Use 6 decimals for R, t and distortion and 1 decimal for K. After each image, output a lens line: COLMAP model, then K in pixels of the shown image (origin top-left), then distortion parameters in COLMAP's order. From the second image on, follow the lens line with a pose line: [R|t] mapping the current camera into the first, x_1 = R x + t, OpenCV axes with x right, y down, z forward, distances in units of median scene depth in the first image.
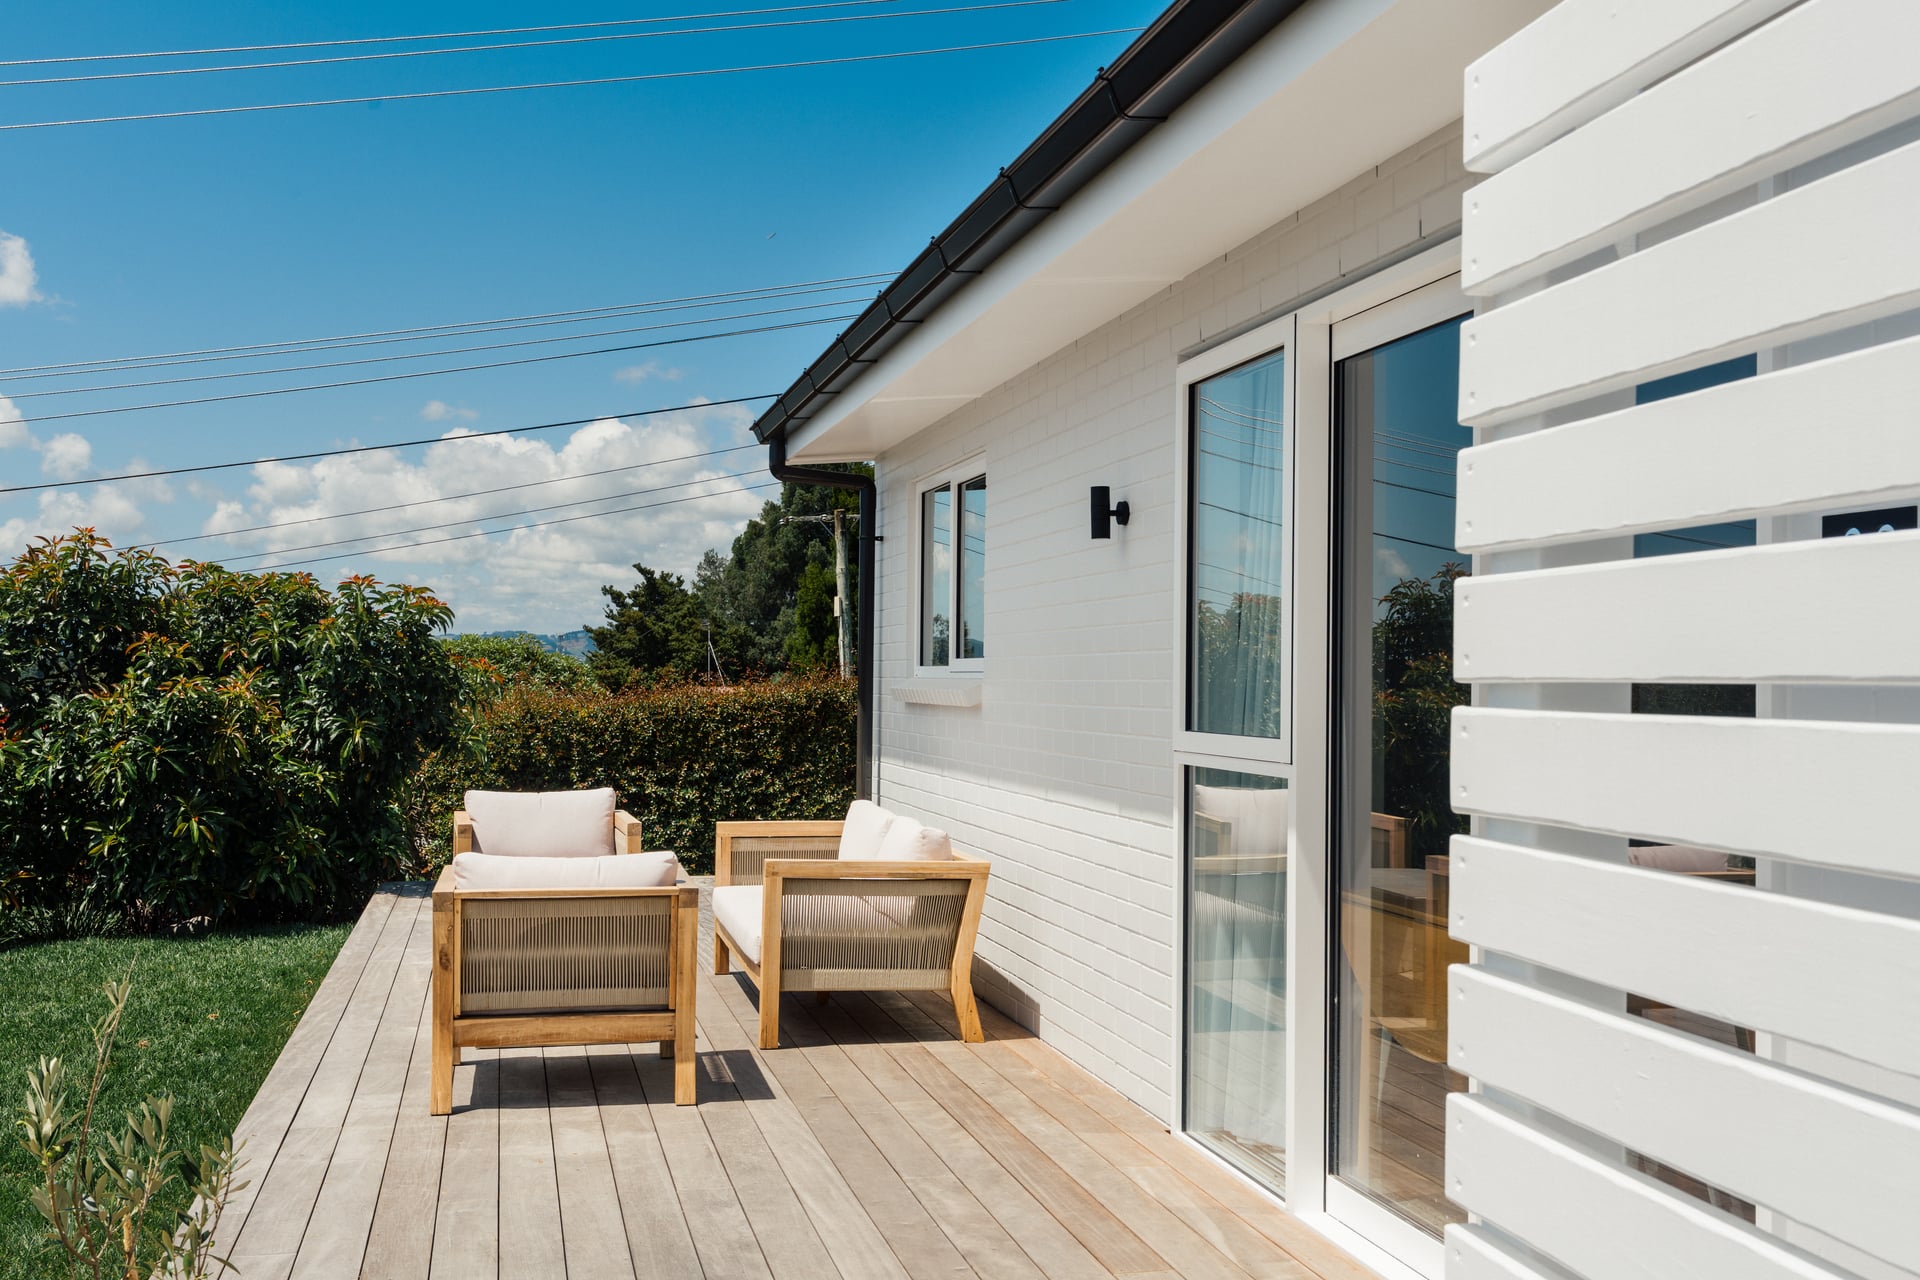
lens RADIAL K [[1861.5, 0, 960.0], [0, 1861.5, 640.0], [0, 0, 1]] dist [0.002167, 0.003048]
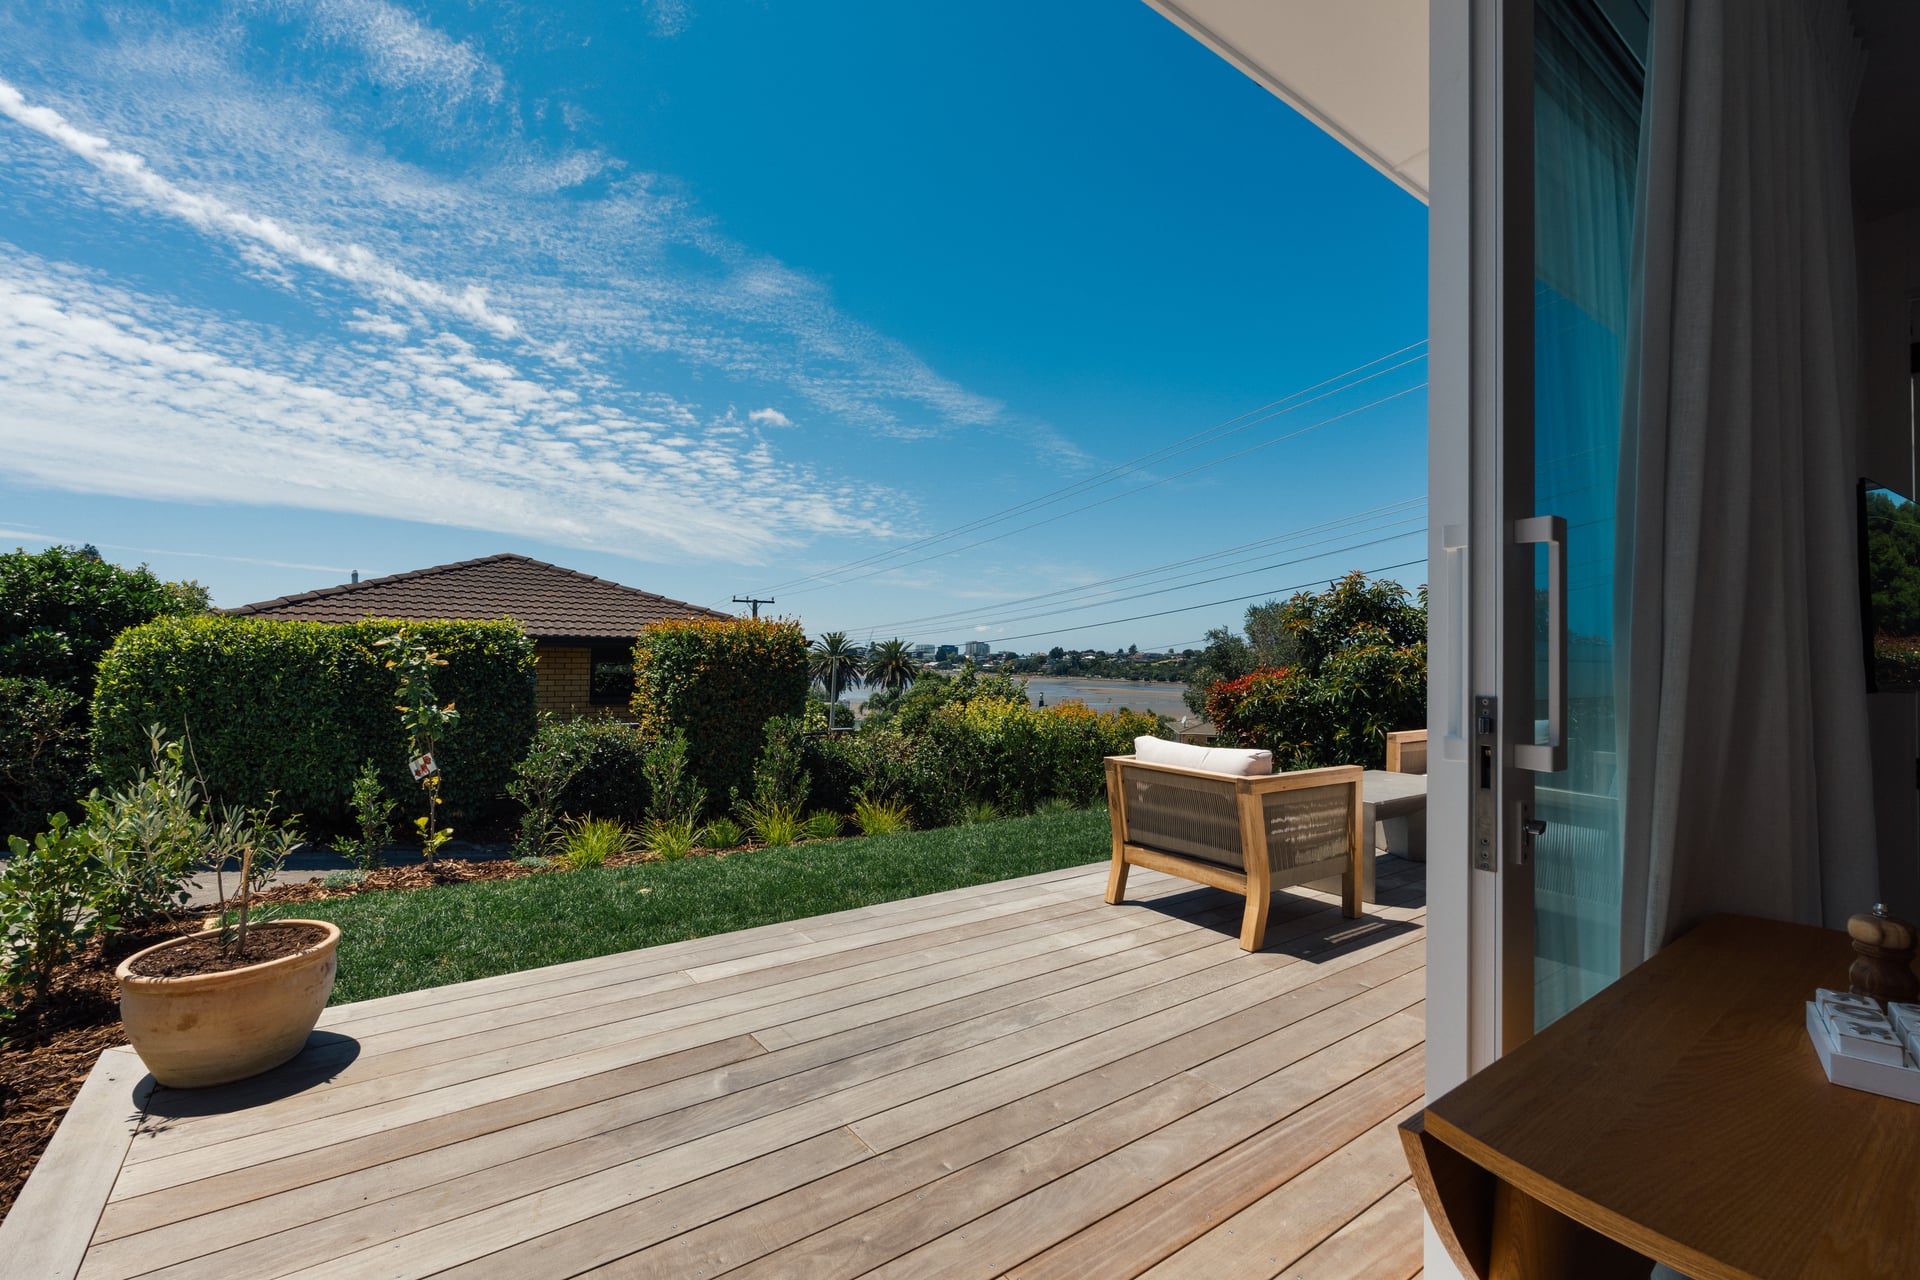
lens RADIAL K [[852.7, 0, 960.0], [0, 852.7, 640.0], [0, 0, 1]] dist [-0.000443, 0.000413]
pose [[0.433071, -0.014577, -0.901242, 0.261301], [0.009331, 0.999888, -0.011689, 0.034177], [0.901311, -0.003347, 0.433159, 0.472682]]
